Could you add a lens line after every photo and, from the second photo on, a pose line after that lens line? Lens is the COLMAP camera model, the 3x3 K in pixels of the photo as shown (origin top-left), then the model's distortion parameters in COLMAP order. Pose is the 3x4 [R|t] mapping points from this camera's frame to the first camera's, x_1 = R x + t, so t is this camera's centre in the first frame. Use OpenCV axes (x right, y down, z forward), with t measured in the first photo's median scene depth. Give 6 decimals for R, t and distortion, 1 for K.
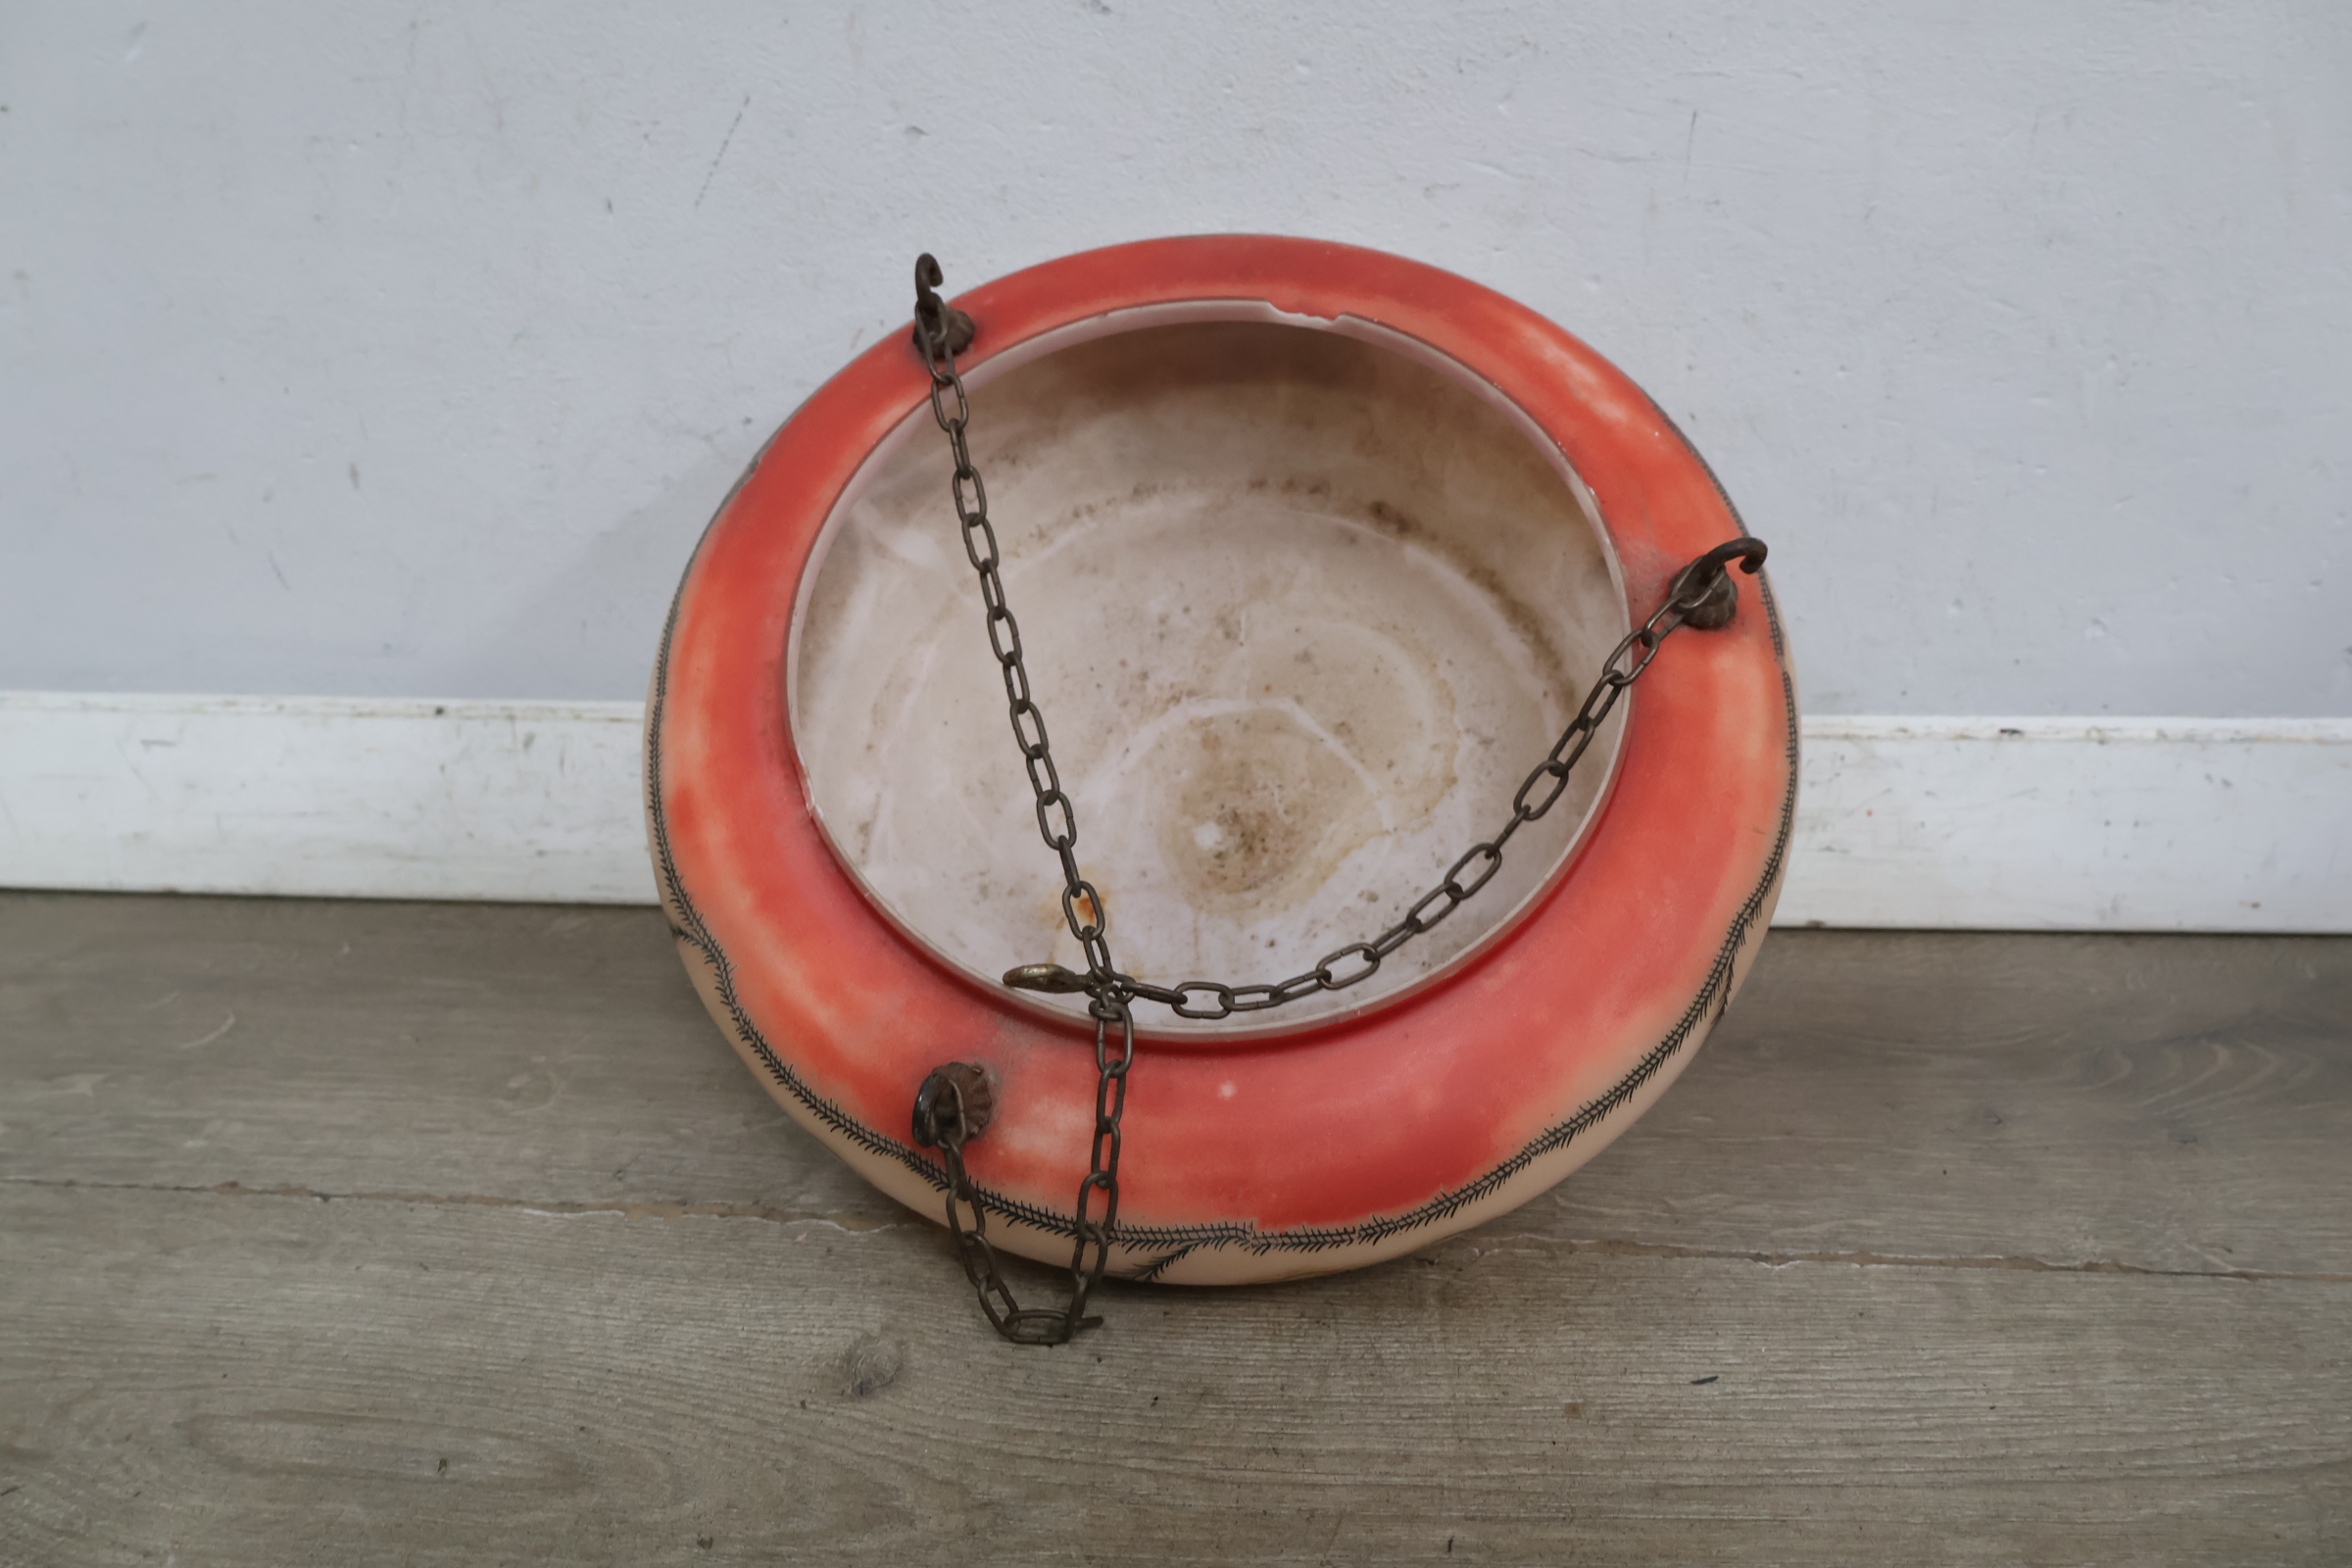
lens RADIAL K [[2109.9, 0, 1166.6], [0, 2109.9, 798.7], [0, 0, 1]] dist [0.014167, -0.000137]
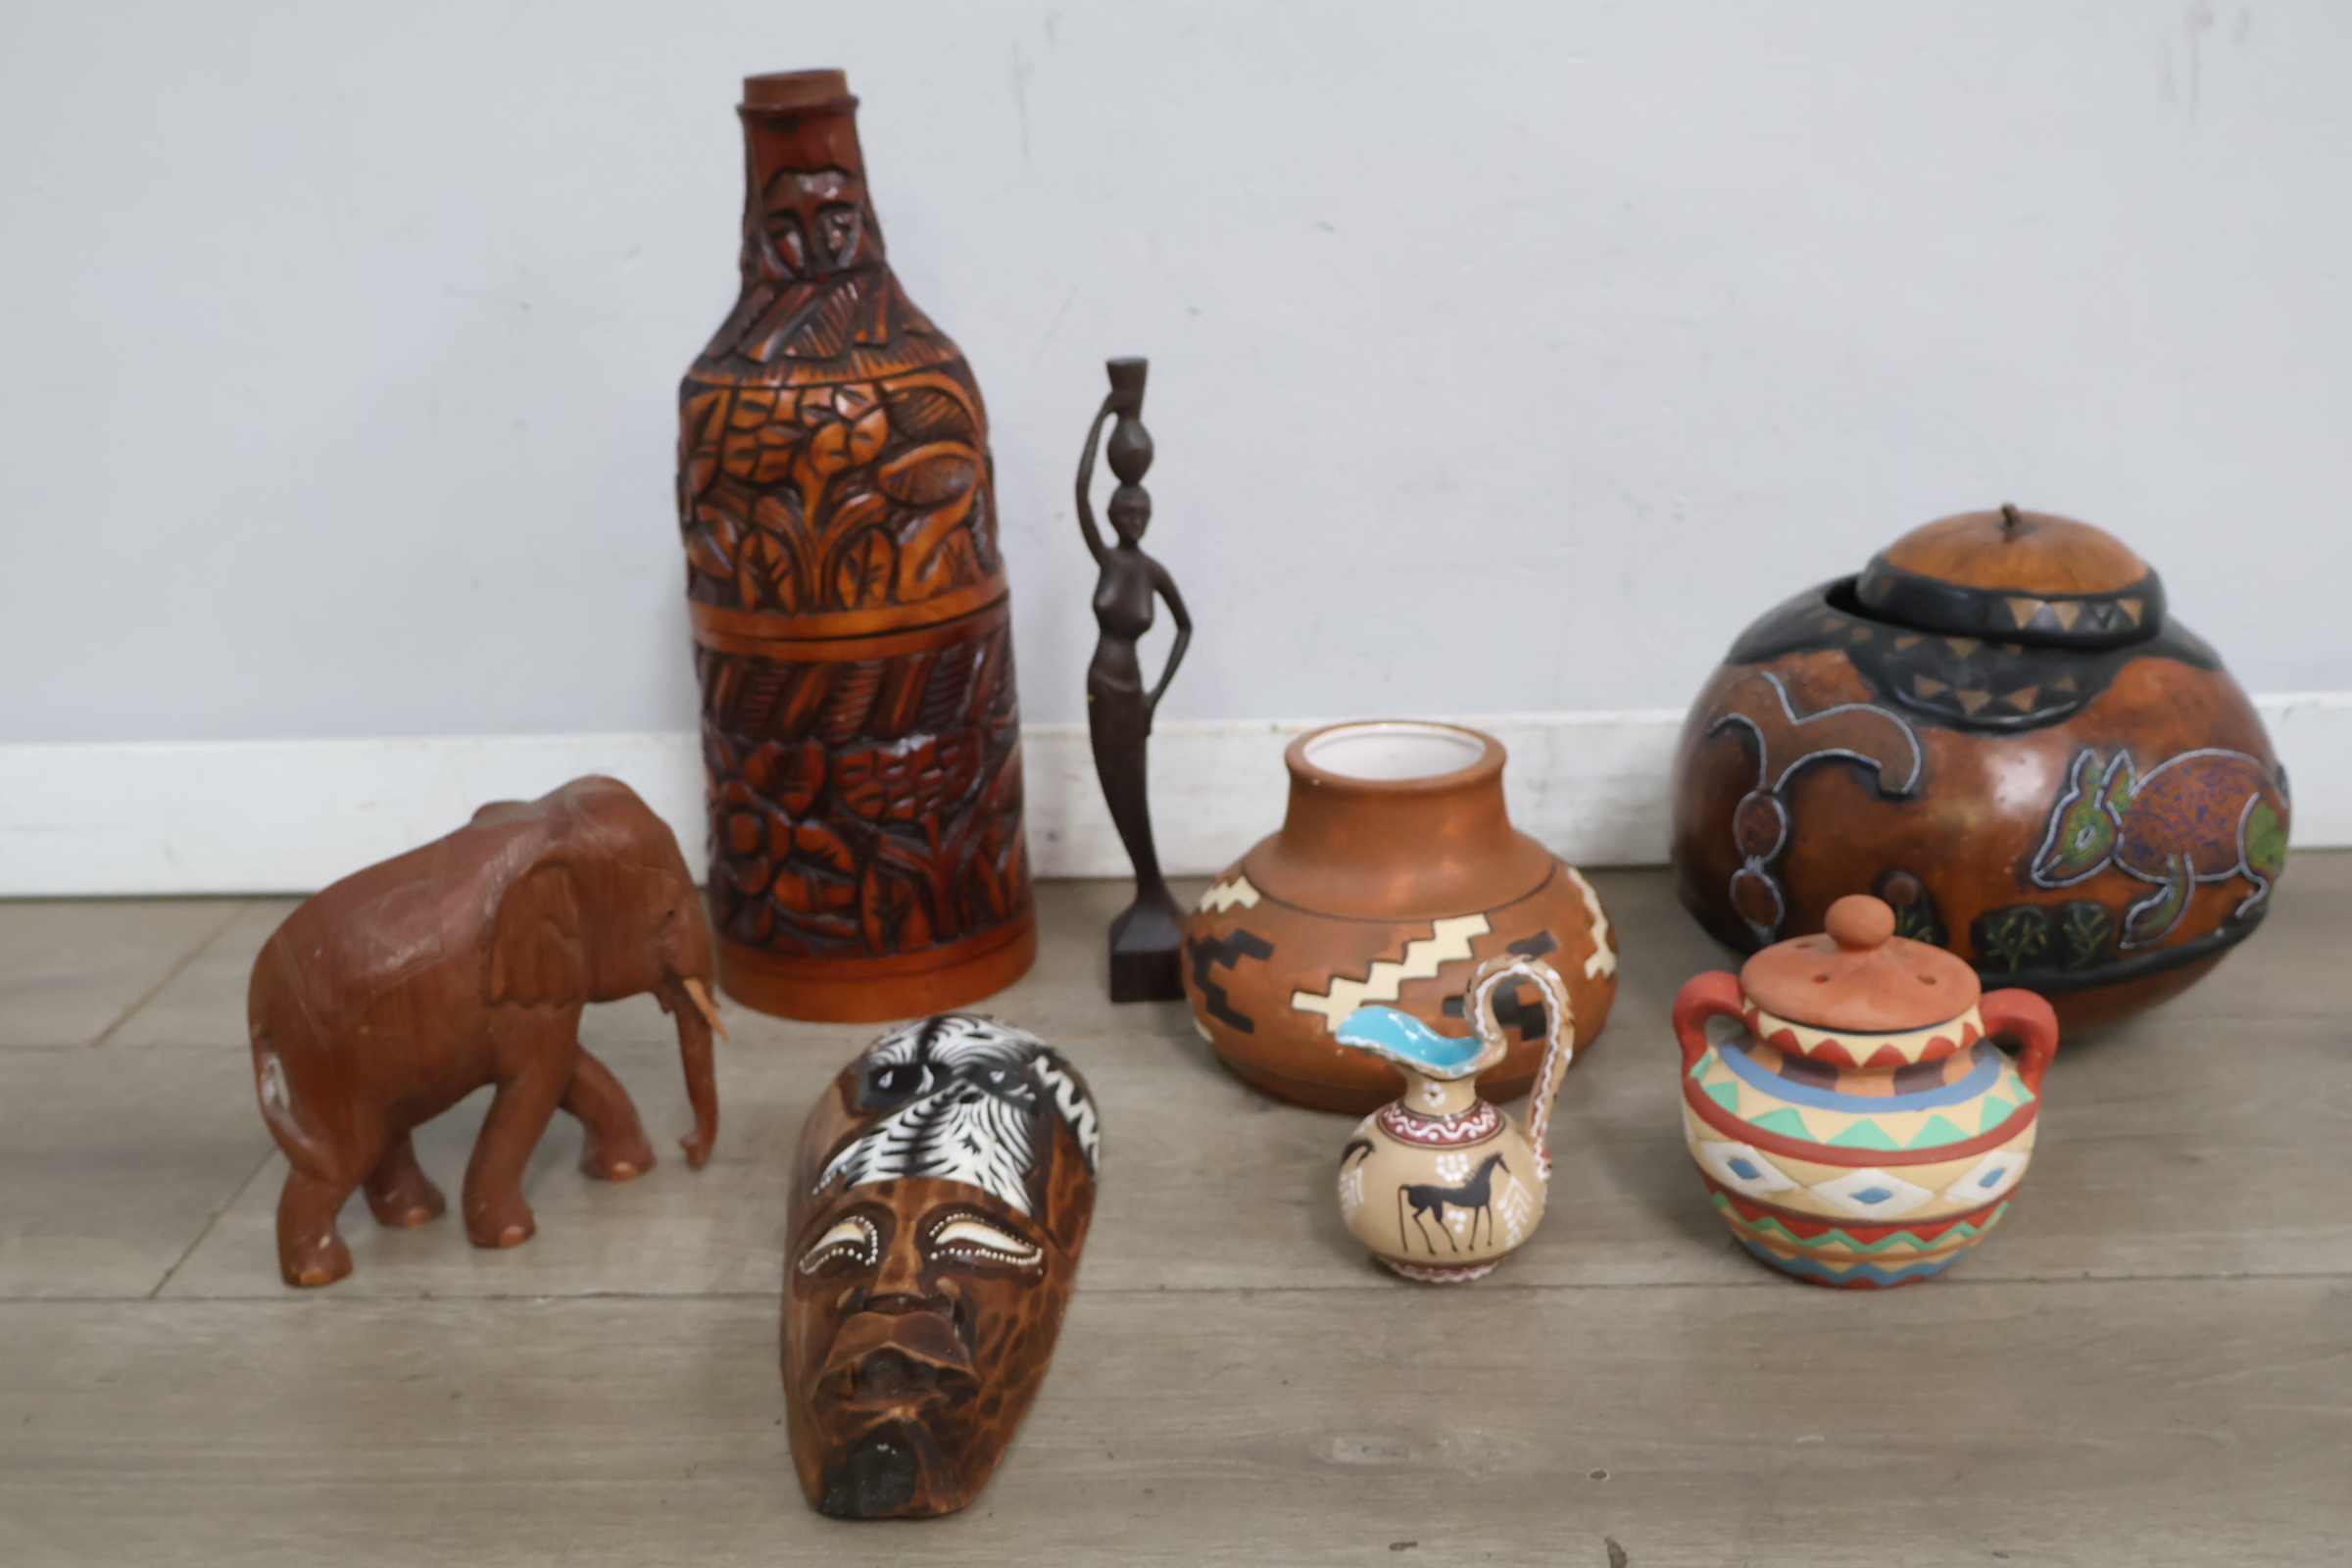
lens RADIAL K [[2667.6, 0, 1179.8], [0, 2667.6, 812.3], [0, 0, 1]] dist [0.022119, 0.000000]
pose [[0.997611, -0.028605, 0.062887, -0.339683], [0.034130, 0.995482, -0.088605, 0.244934], [-0.060068, 0.090540, 0.994080, -1.034606]]
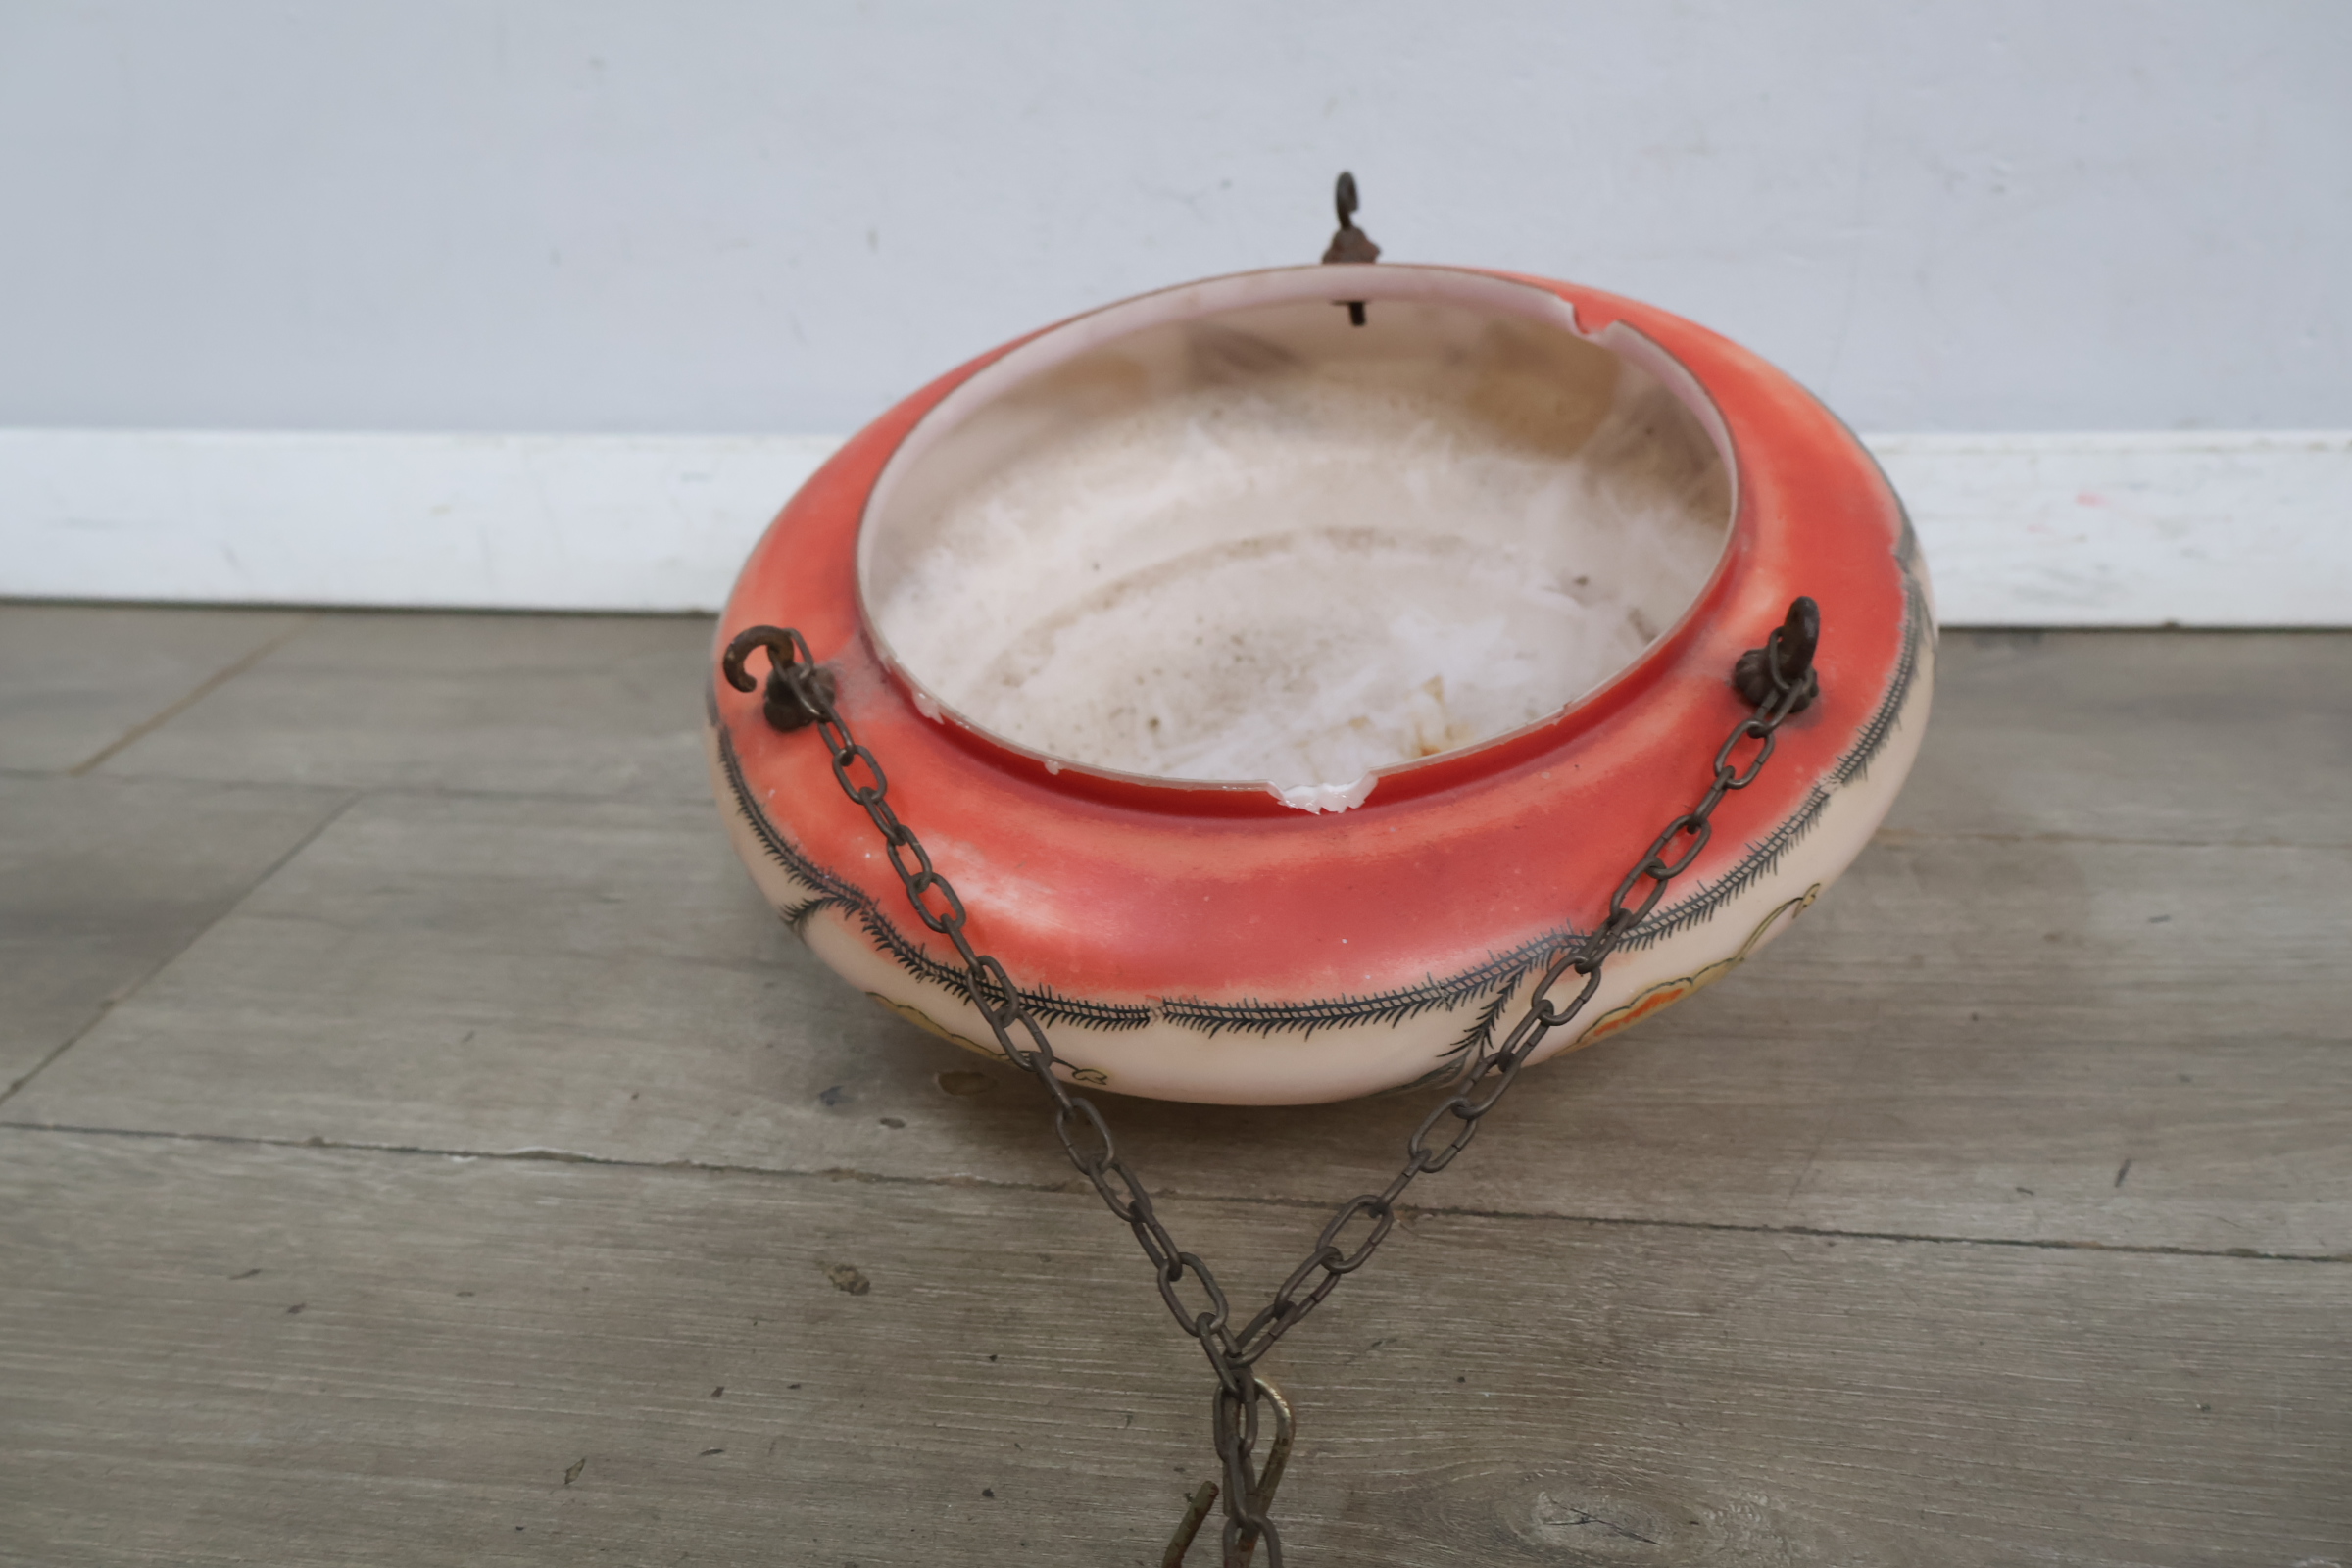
lens RADIAL K [[2109.9, 0, 1164.0], [0, 2109.9, 798.9], [0, 0, 1]] dist [0.014167, -0.000137]
pose [[0.999328, 0.006557, -0.036060, -0.272238], [-0.005920, 0.999825, 0.017757, 0.194850], [0.036171, -0.017531, 0.999192, -0.220619]]
